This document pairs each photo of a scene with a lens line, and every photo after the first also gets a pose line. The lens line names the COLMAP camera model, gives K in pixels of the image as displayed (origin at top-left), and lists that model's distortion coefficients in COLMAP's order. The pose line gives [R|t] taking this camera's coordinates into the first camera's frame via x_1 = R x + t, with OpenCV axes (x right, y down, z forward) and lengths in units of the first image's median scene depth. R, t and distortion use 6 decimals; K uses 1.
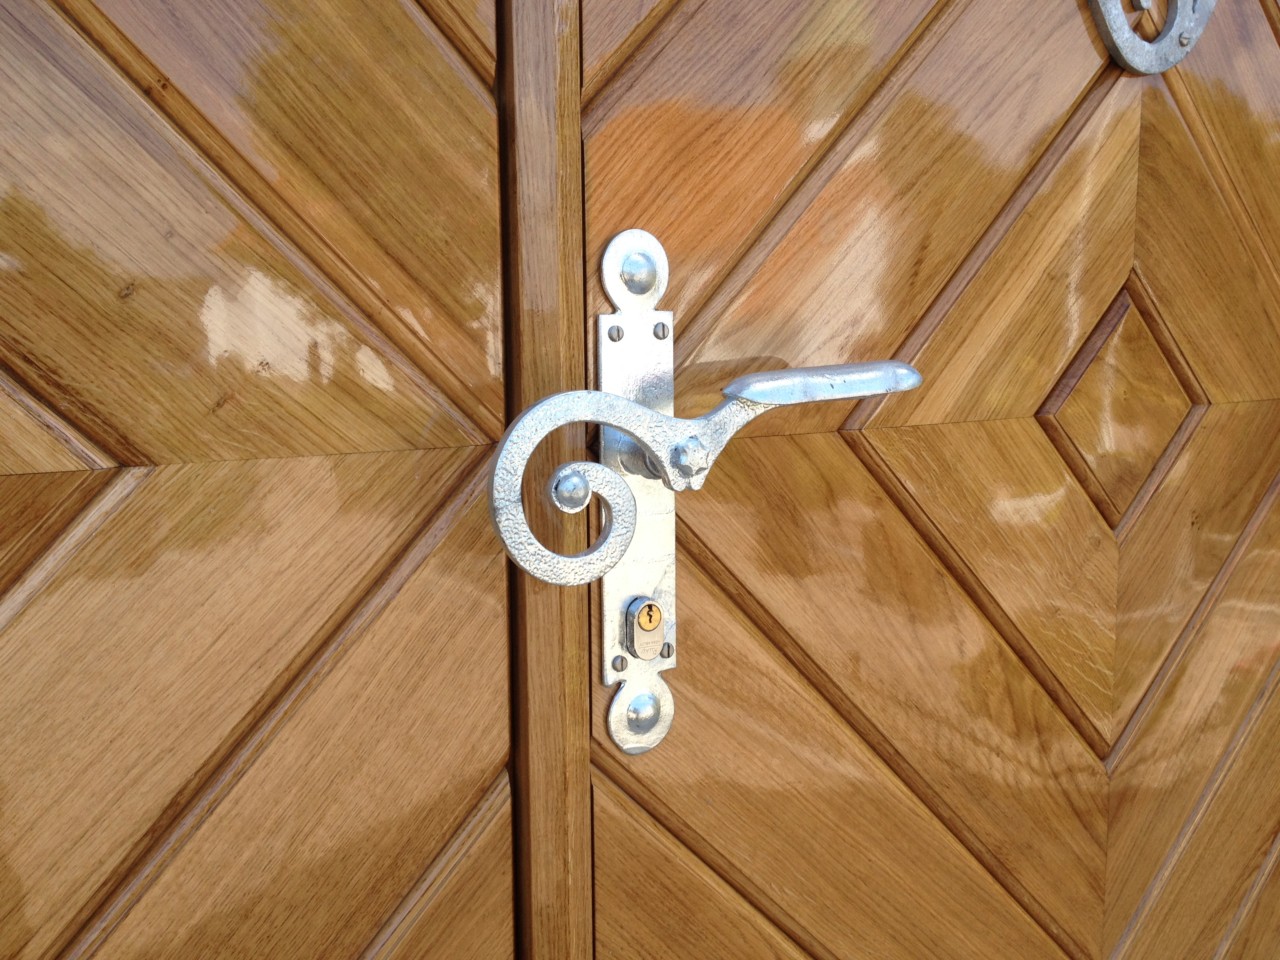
lens RADIAL K [[1283.6, 0, 640.0], [0, 1283.6, 480.0], [0, 0, 1]] dist [0.236361, -0.446222]
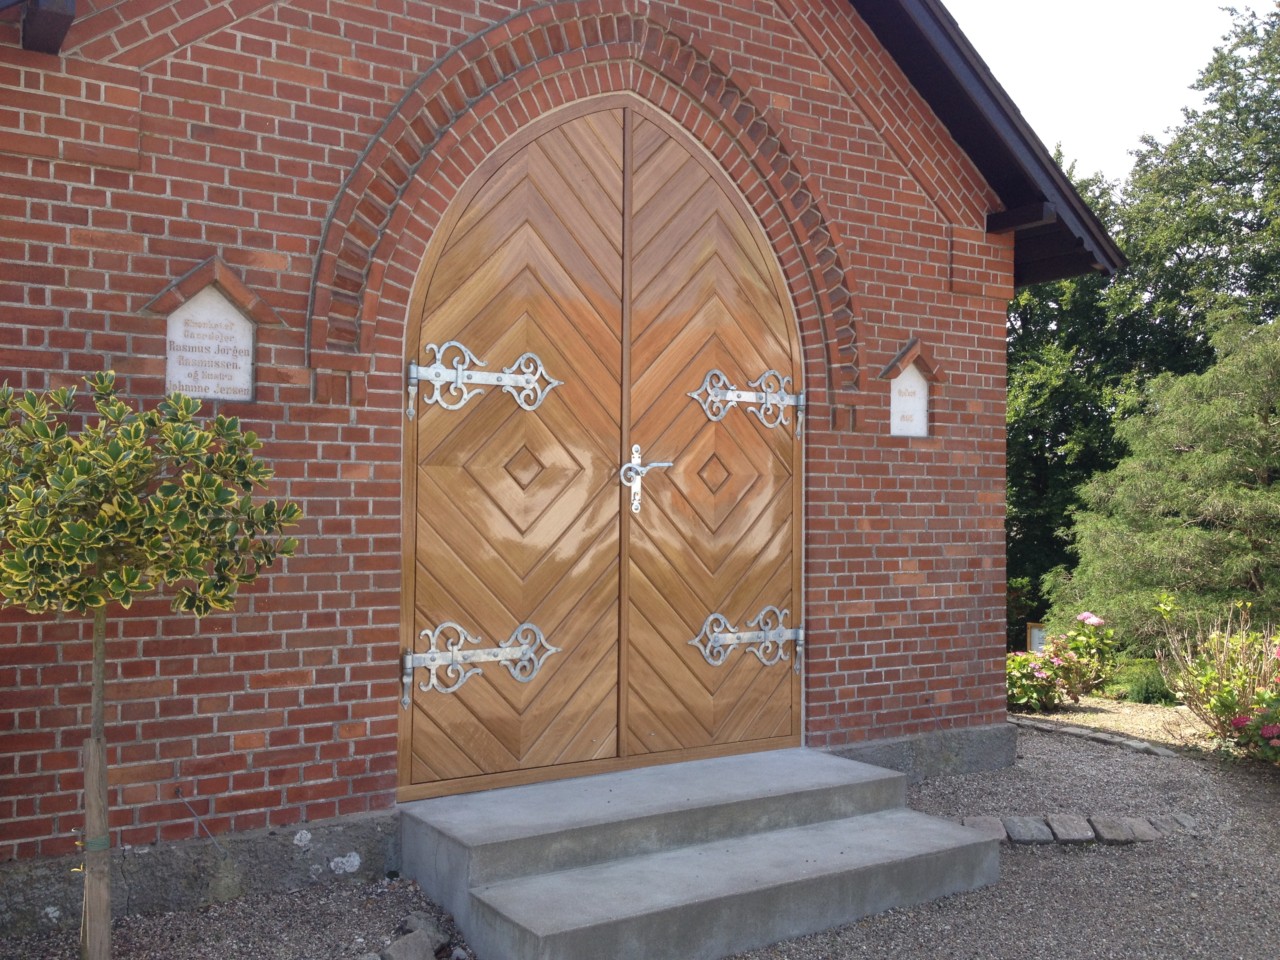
lens RADIAL K [[1283.6, 0, 640.0], [0, 1283.6, 480.0], [0, 0, 1]] dist [0.236361, -0.446222]
pose [[0.999917, 0.012757, -0.001923, 0.032613], [-0.012900, 0.990669, -0.135678, 0.927952], [0.000174, 0.135692, 0.990751, -5.758533]]
